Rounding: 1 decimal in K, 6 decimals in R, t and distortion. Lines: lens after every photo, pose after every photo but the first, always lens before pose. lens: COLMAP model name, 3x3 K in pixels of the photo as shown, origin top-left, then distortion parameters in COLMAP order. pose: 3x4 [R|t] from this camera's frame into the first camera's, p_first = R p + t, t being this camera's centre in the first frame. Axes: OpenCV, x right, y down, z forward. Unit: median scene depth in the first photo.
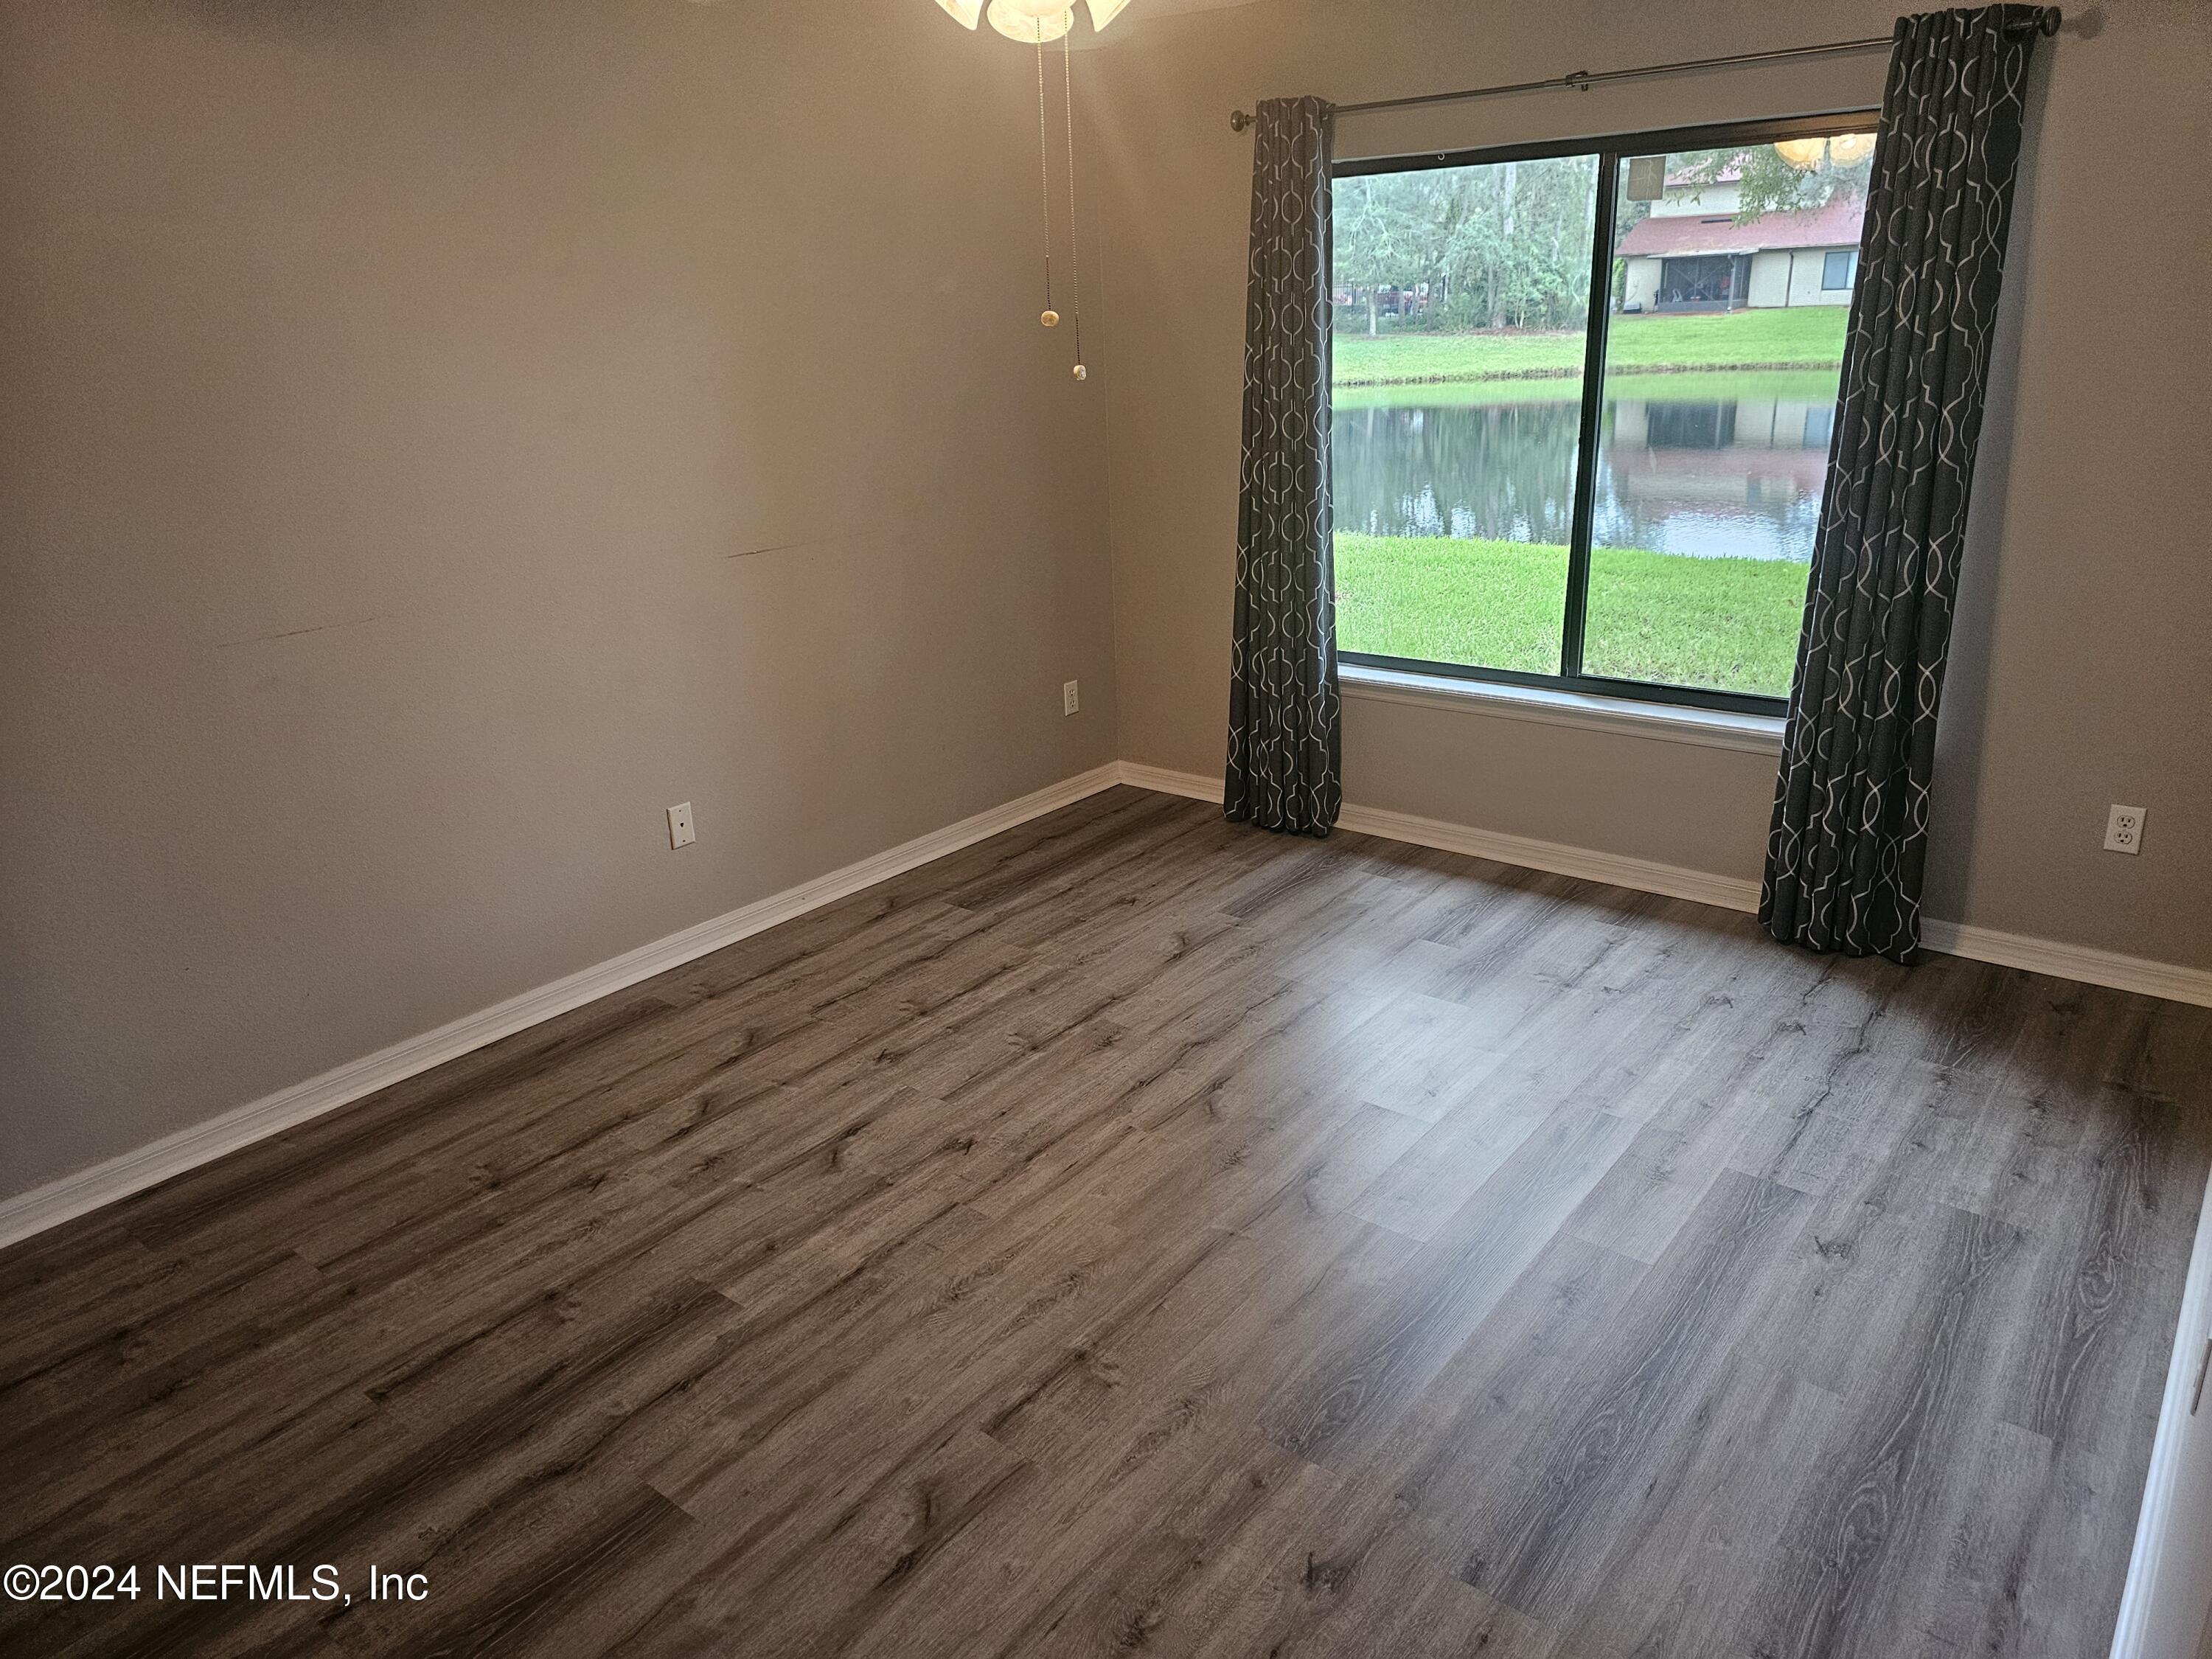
lens RADIAL K [[1475.8, 0, 1106.7], [0, 1475.8, 825.8], [0, 0, 1]] dist [0.039603, 0.002134]
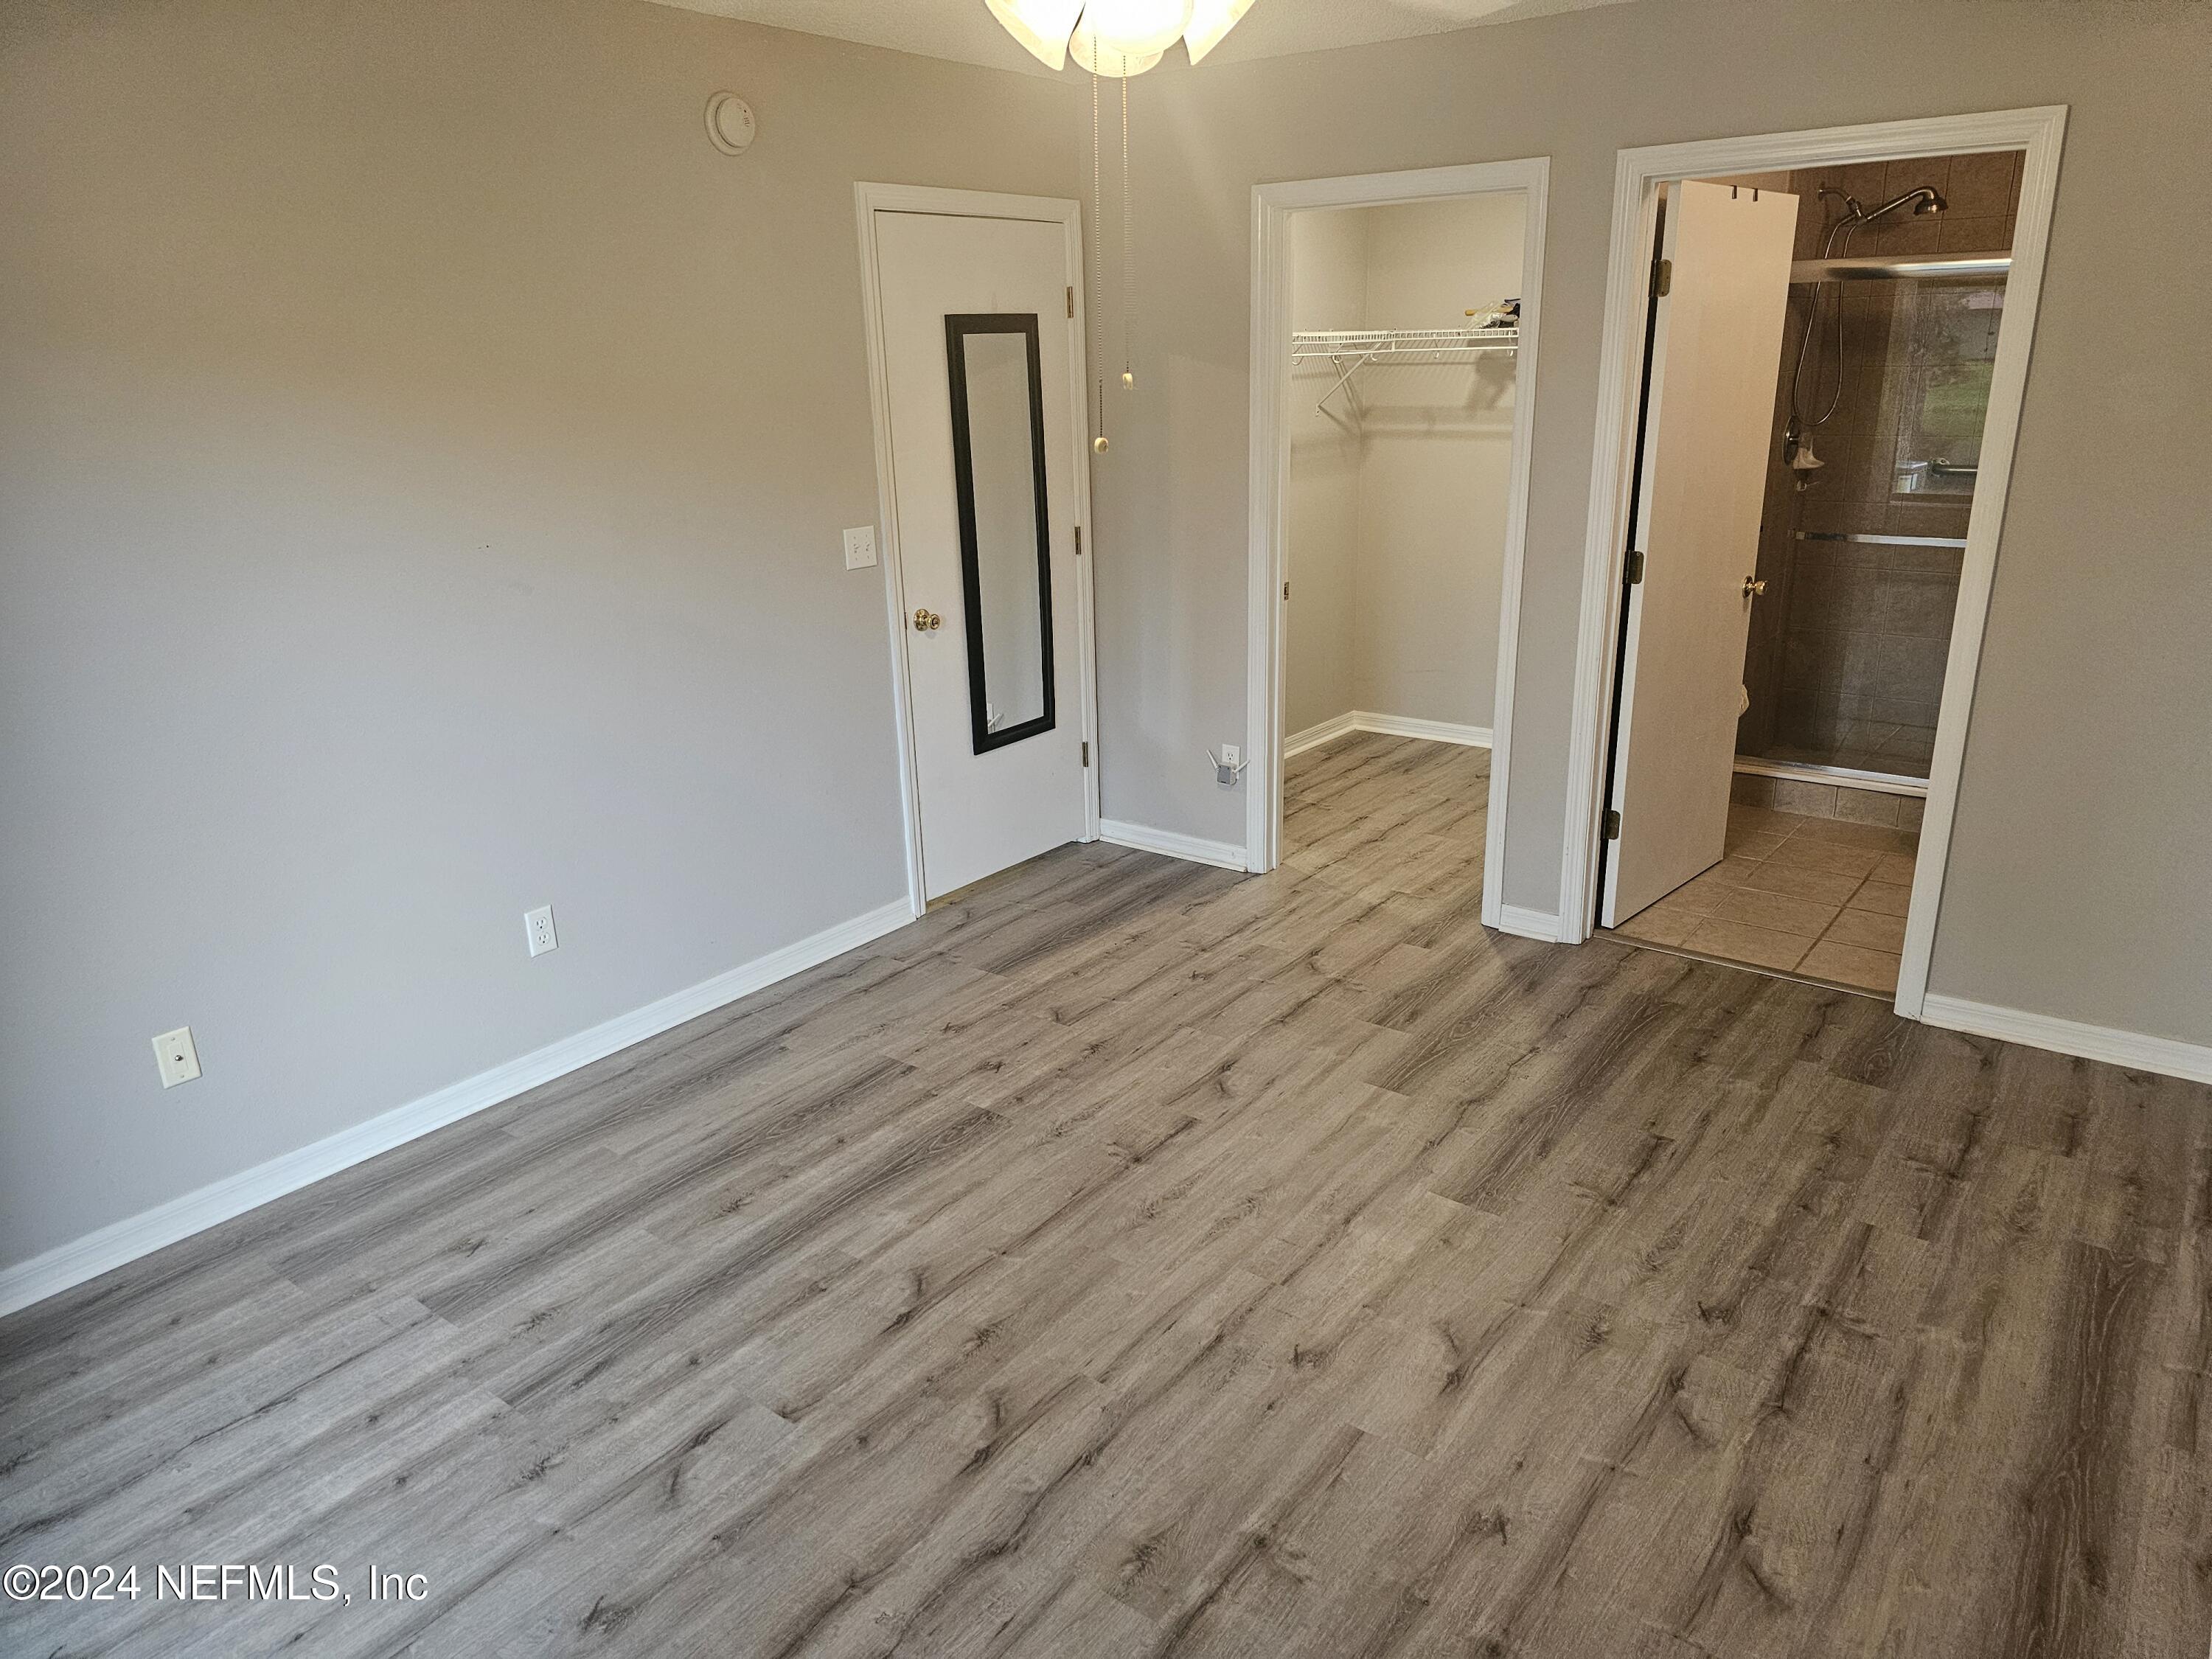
lens RADIAL K [[1475.8, 0, 1109.8], [0, 1475.8, 834.9], [0, 0, 1]] dist [0.039603, 0.002134]
pose [[-0.997876, 0.064325, -0.010323, 0.001667], [0.044515, 0.788927, 0.612873, -0.549292], [0.047567, 0.611111, -0.790114, 1.524855]]
